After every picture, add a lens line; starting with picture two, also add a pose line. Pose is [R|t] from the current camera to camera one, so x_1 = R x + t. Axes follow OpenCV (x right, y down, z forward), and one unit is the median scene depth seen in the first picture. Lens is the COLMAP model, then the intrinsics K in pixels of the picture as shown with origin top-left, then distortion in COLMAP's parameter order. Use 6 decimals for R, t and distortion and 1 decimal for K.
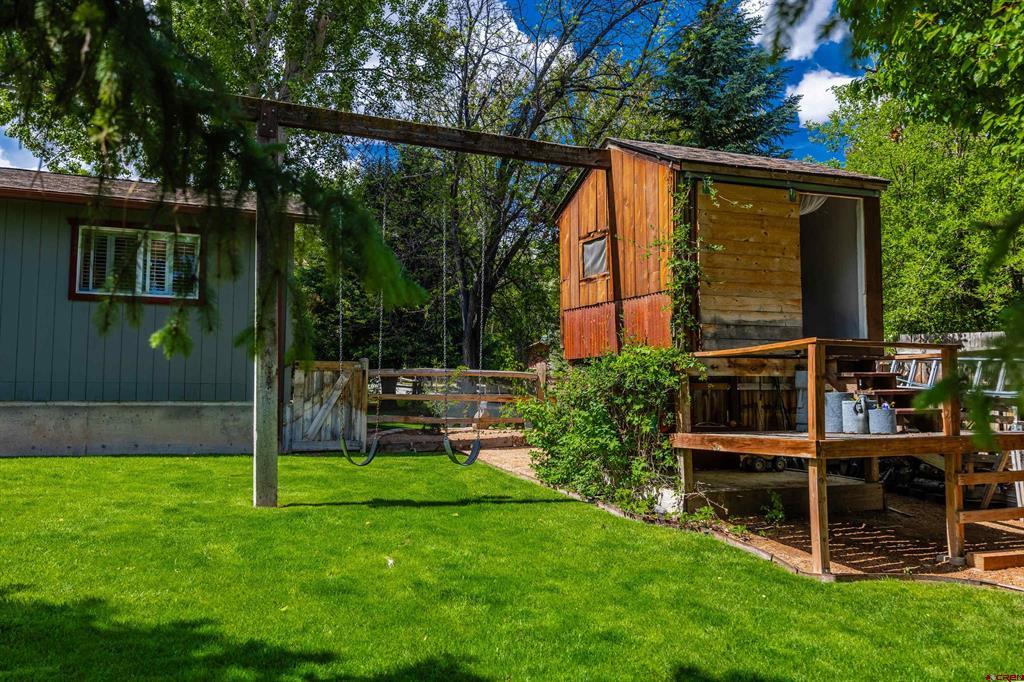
lens RADIAL K [[824.3, 0, 512.4], [0, 824.3, 342.2], [0, 0, 1]] dist [0.037079, -0.000153]
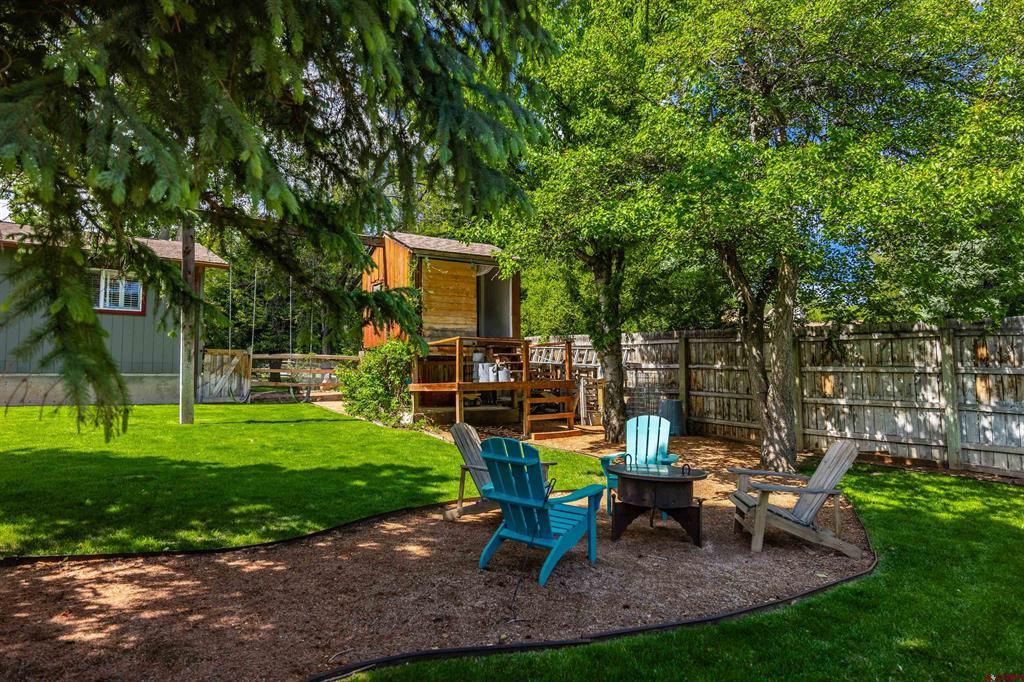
lens RADIAL K [[595.9, 0, 511.4], [0, 595.9, 339.4], [0, 0, 1]] dist [-0.003128, -0.000997]
pose [[0.976757, 0.005747, 0.214272, 0.121750], [-0.005505, 0.999983, -0.001727, 0.003216], [-0.214278, 0.000507, 0.976772, -0.445094]]
